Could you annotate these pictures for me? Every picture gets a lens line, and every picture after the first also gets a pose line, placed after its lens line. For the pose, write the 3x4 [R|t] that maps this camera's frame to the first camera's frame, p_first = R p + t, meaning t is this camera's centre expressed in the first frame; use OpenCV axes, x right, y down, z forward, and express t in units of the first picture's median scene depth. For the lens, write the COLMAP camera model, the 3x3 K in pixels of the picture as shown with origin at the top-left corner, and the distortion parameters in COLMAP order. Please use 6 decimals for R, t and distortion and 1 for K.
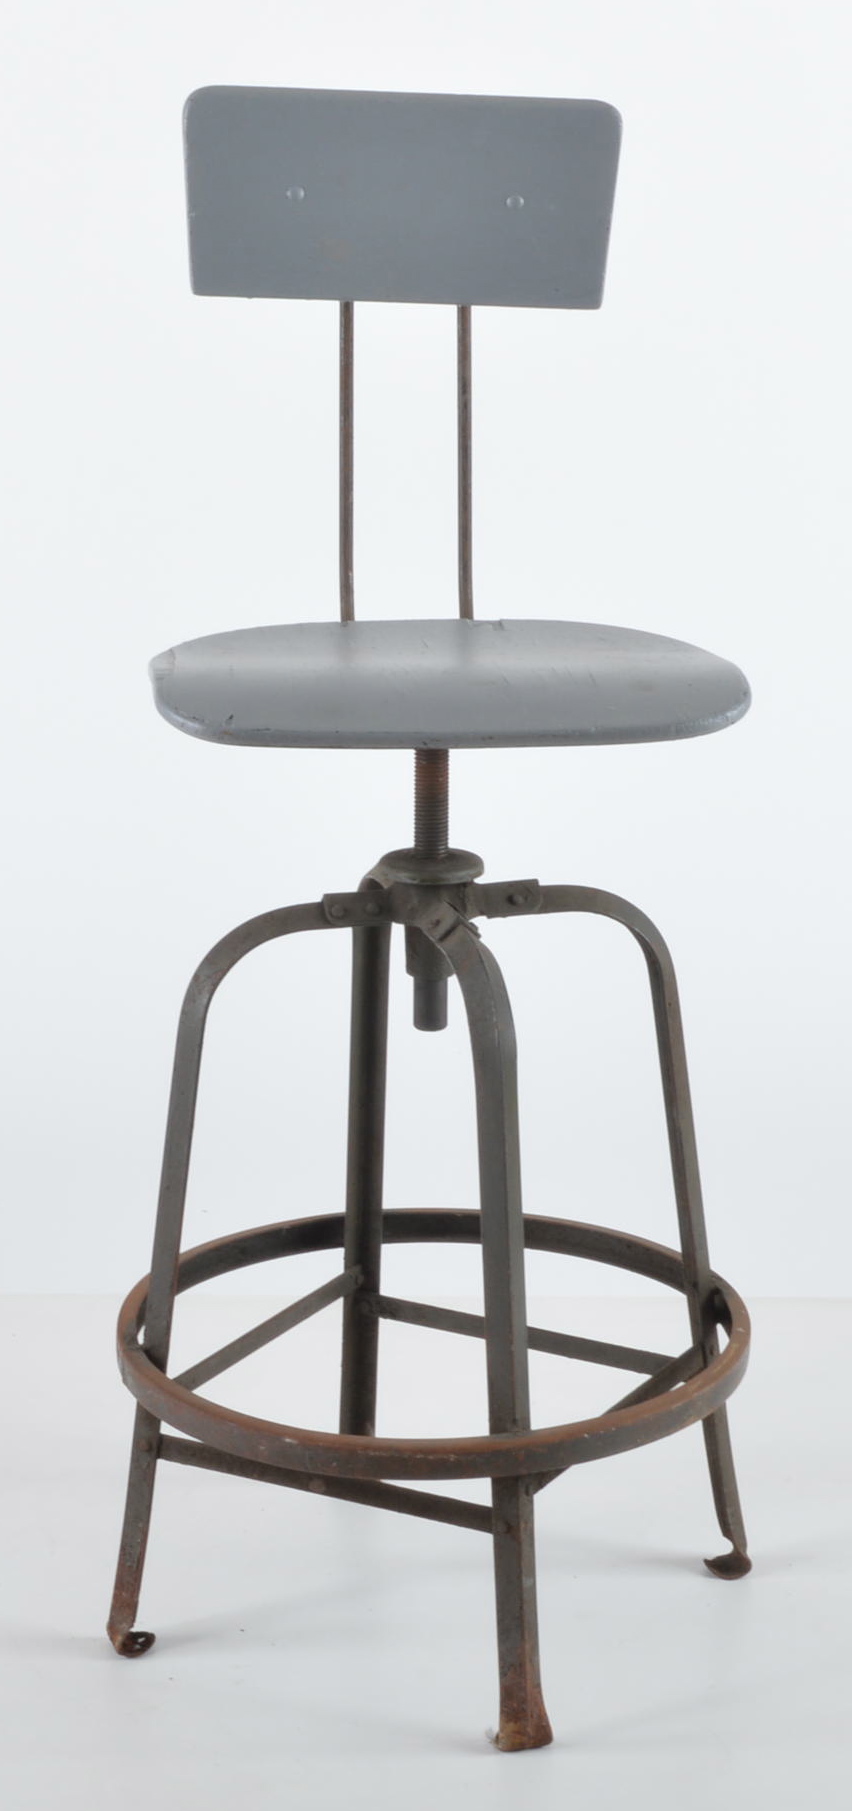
lens RADIAL K [[4484.9, 0, 418.9], [0, 4484.9, 916.4], [0, 0, 1]] dist [0.068009, 0.000000]
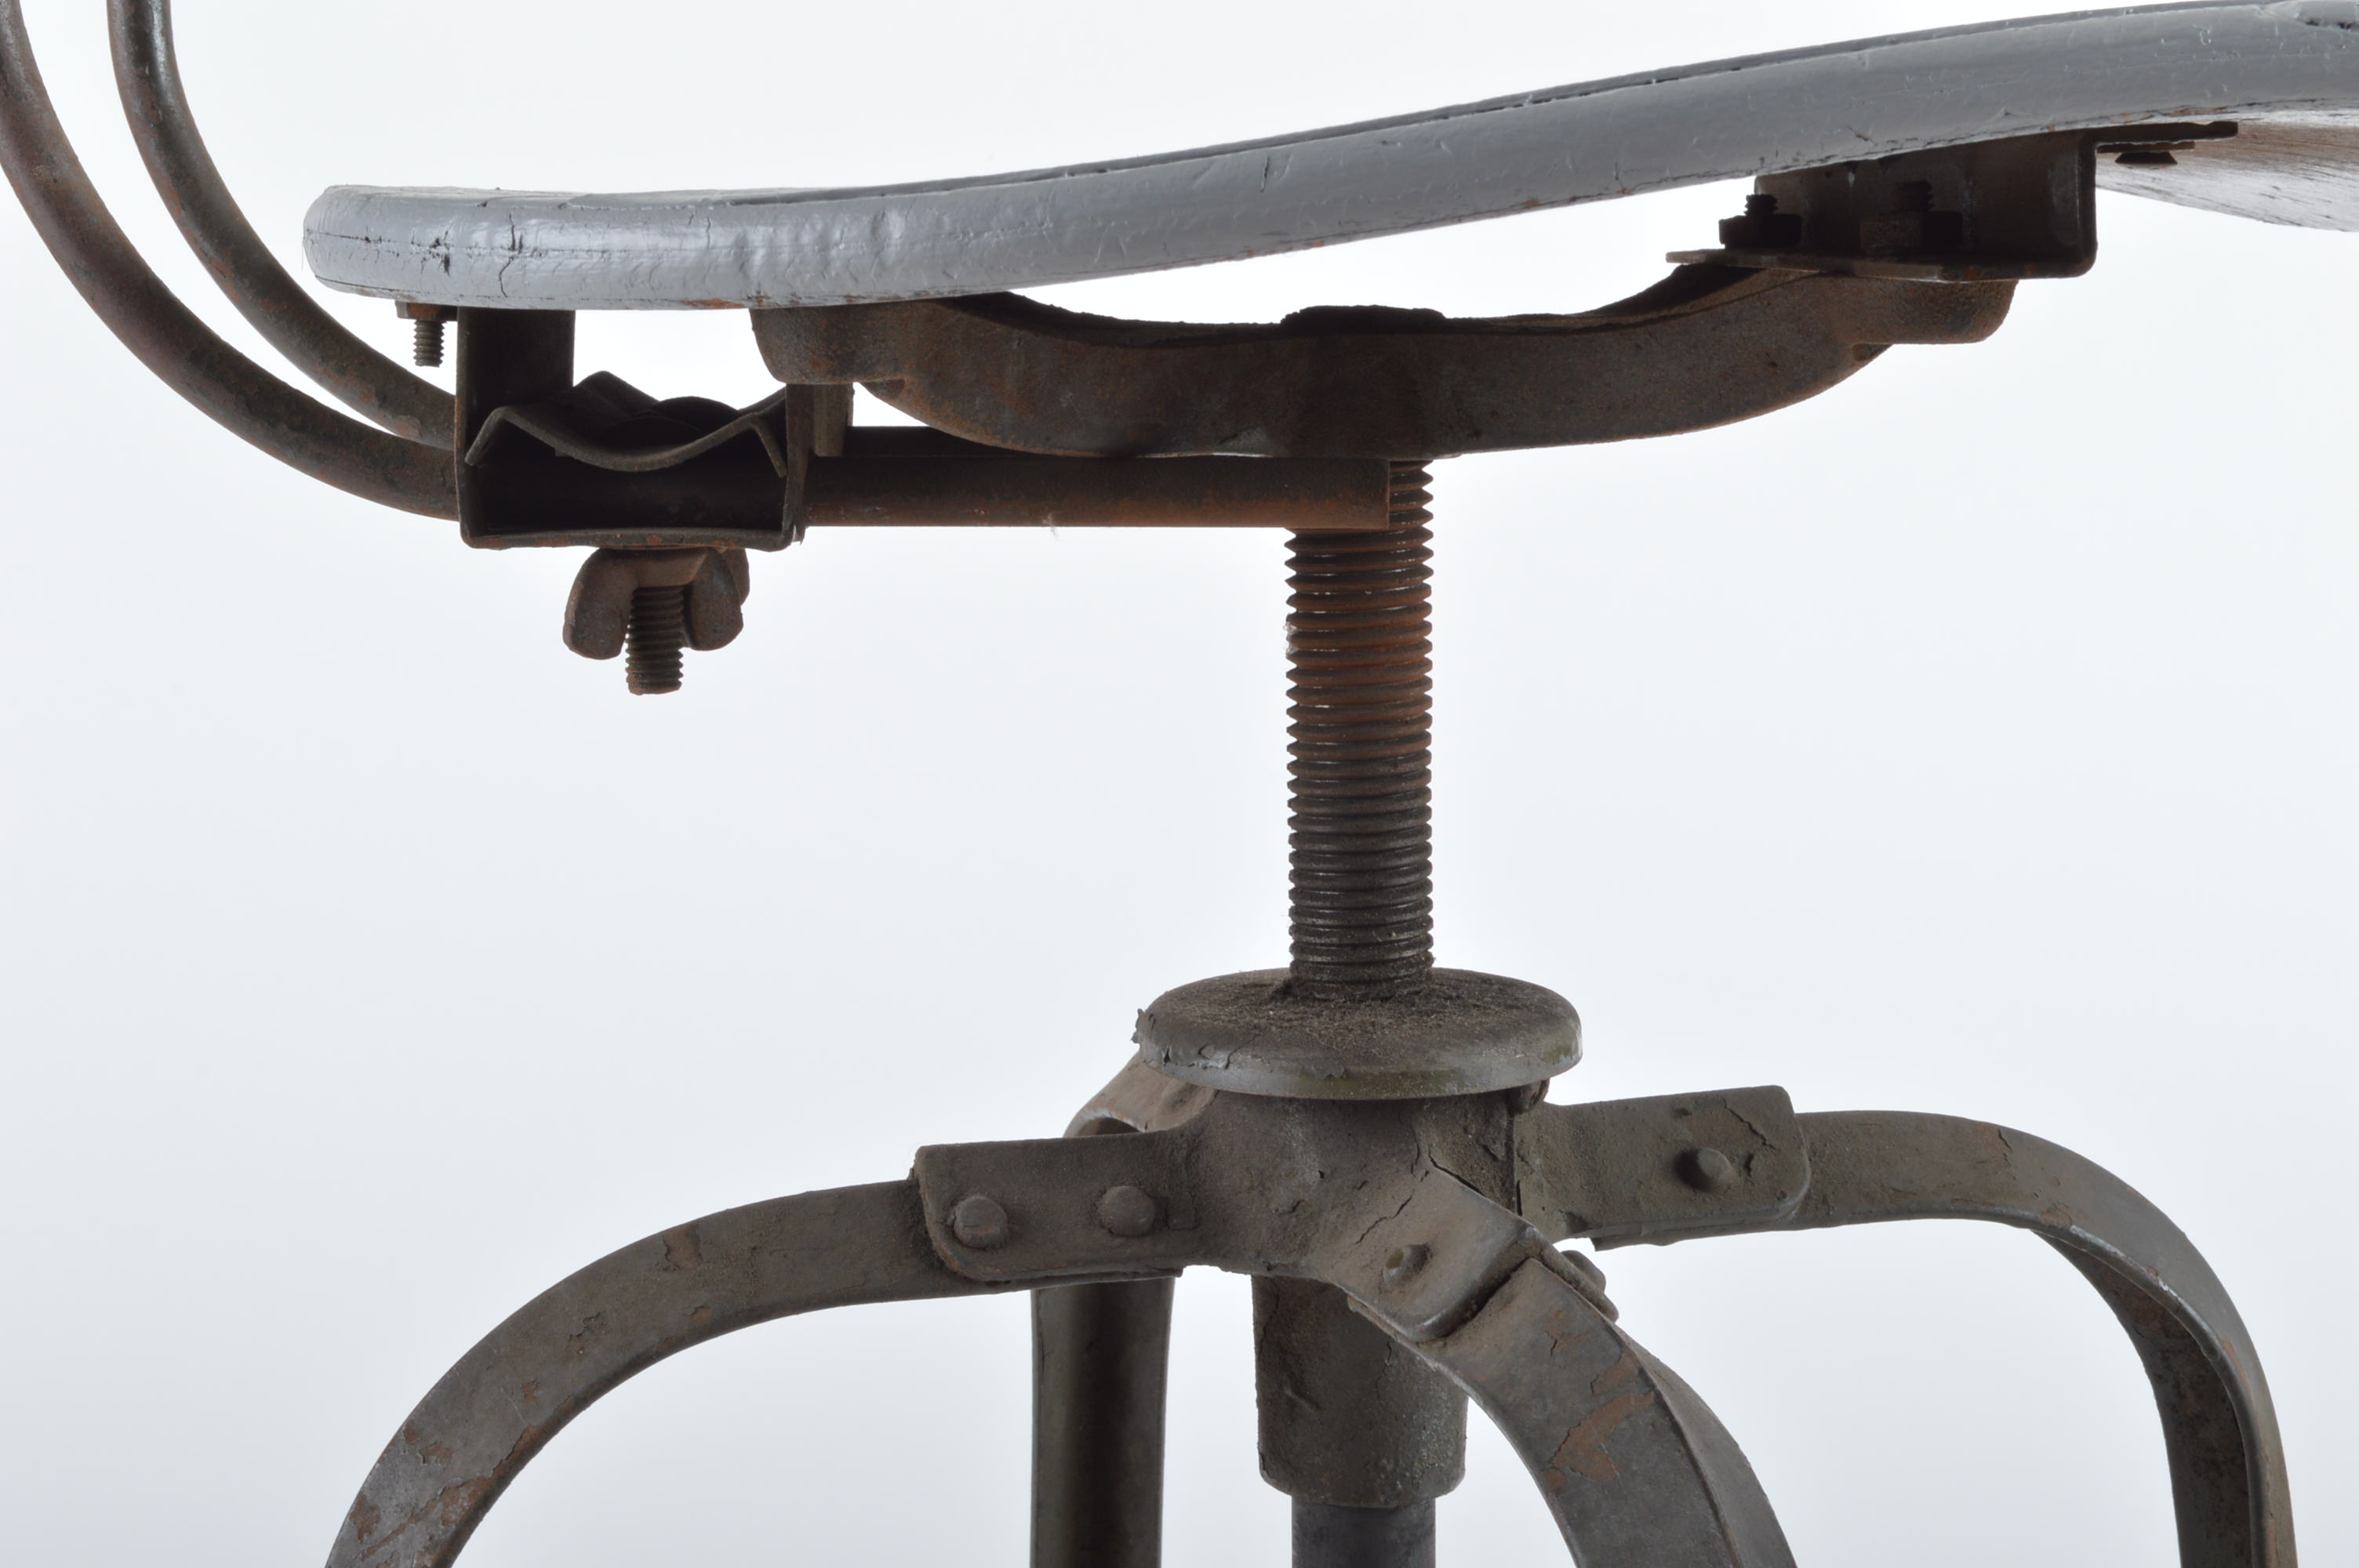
lens RADIAL K [[4099.7, 0, 1191.1], [0, 4099.7, 775.0], [0, 0, 1]] dist [0.004179, 0.000000]
pose [[0.999476, -0.009652, 0.030898, -0.013246], [0.014019, 0.989416, -0.144426, 0.006909], [-0.029177, 0.144783, 0.989033, 0.774056]]
